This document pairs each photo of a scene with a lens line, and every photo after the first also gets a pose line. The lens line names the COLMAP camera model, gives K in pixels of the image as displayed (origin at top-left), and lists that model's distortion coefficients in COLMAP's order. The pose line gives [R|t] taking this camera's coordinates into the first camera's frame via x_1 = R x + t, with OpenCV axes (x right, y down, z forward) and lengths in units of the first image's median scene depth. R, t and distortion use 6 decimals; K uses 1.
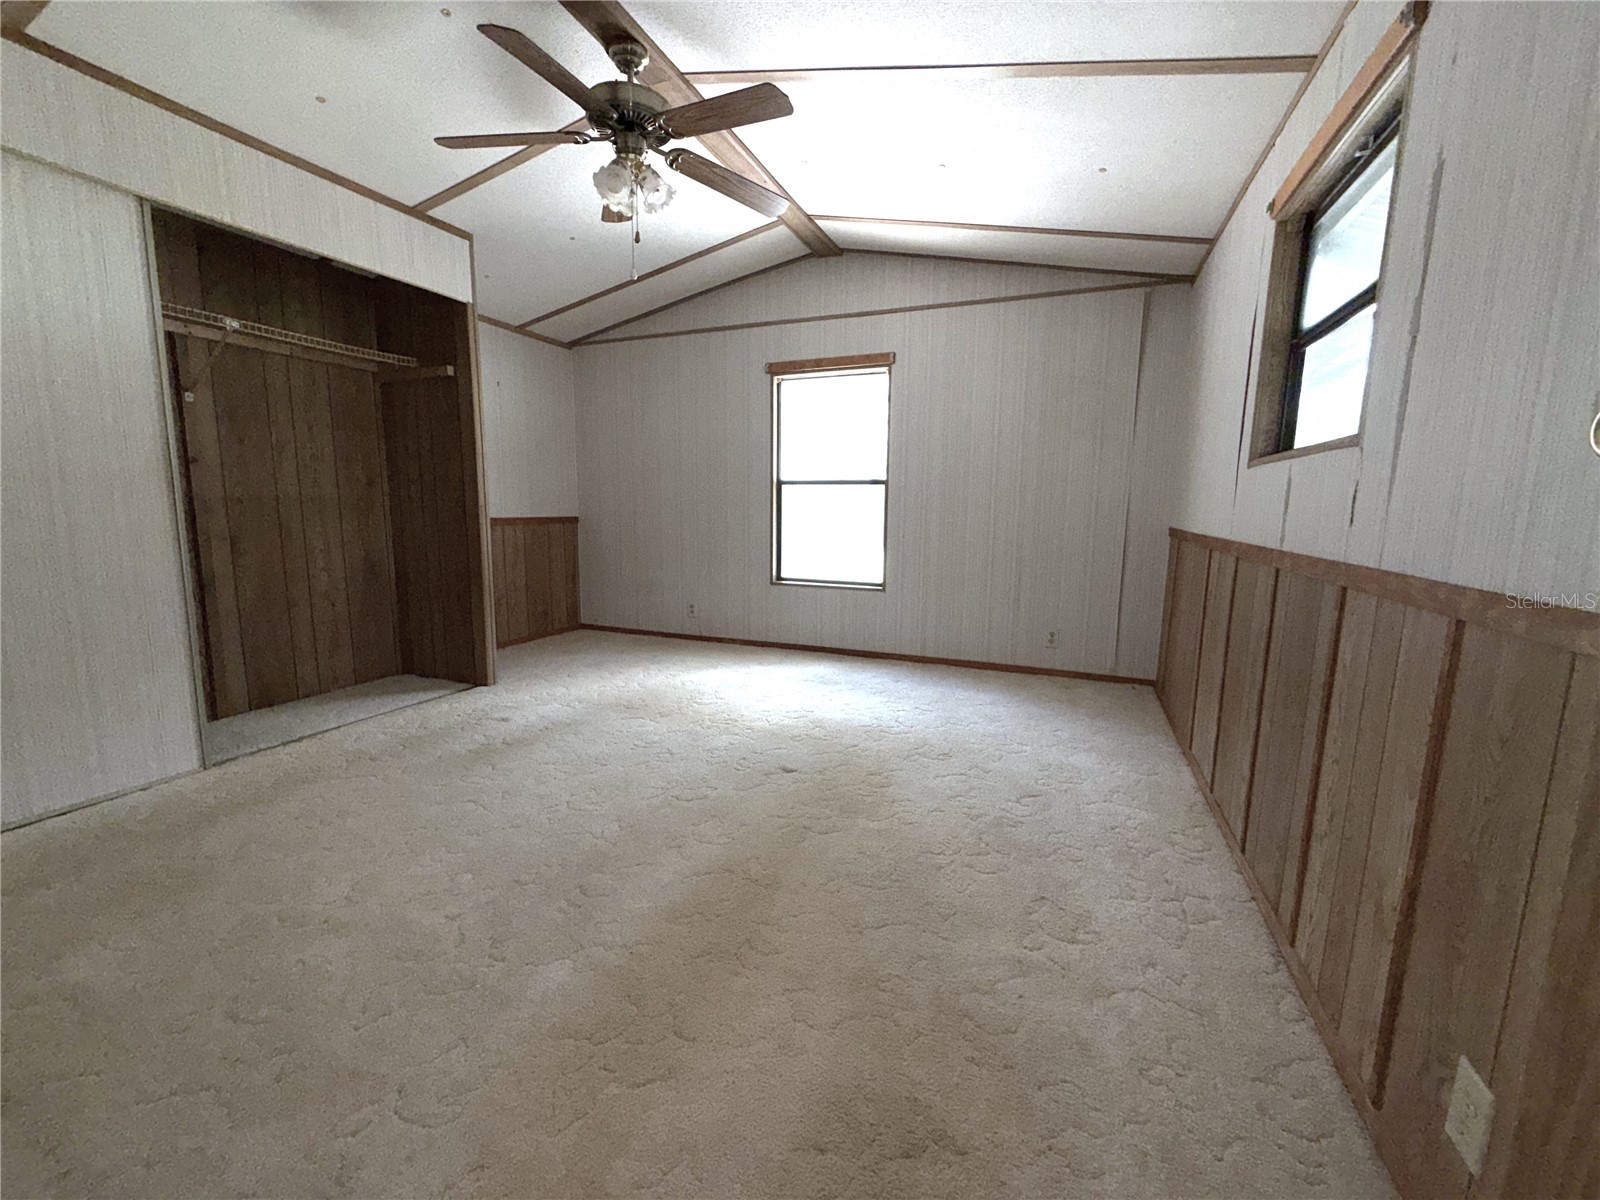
lens RADIAL K [[640.3, 0, 796.6], [0, 640.3, 598.5], [0, 0, 1]] dist [-0.000009, -0.000066]
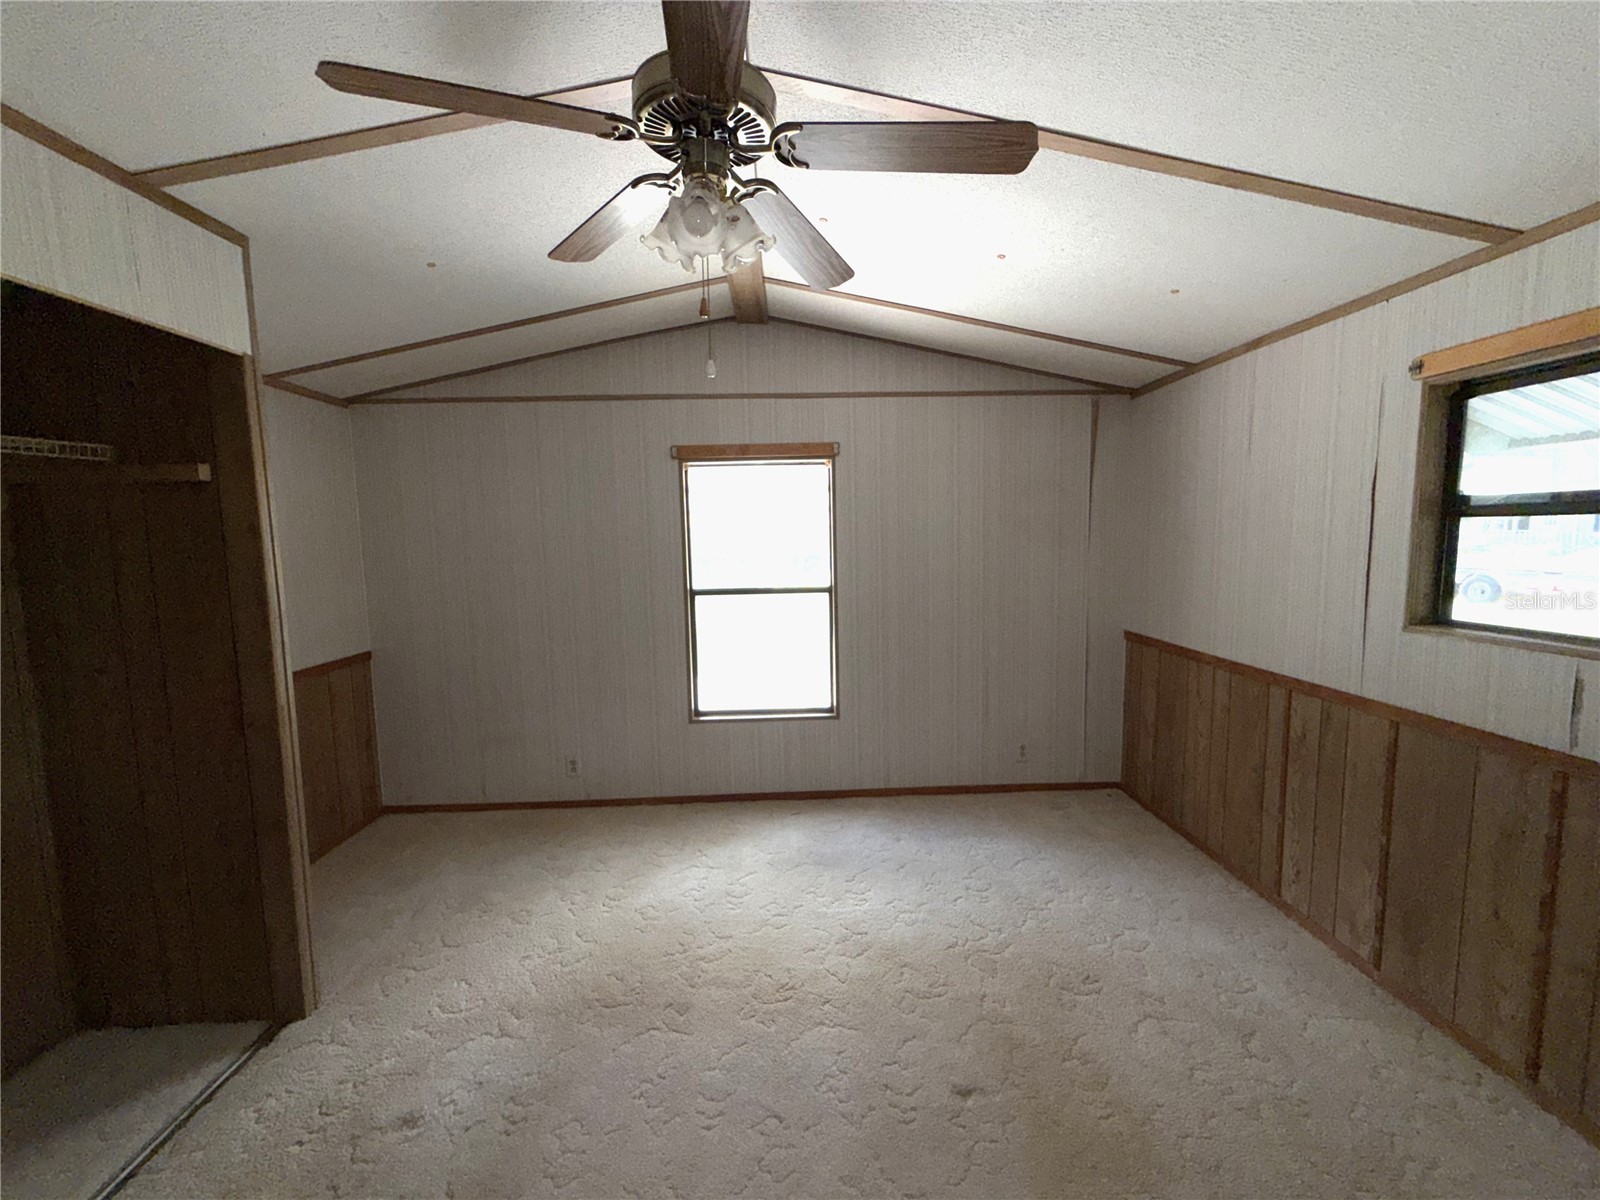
lens RADIAL K [[642.2, 0, 800.0], [0, 642.2, 600.0], [0, 0, 1]] dist [-0.001749, -0.000449]
pose [[0.910943, -0.069266, 0.406676, -0.277280], [0.088505, 0.995663, -0.028664, -0.168432], [-0.402927, 0.062104, 0.913123, 0.272497]]
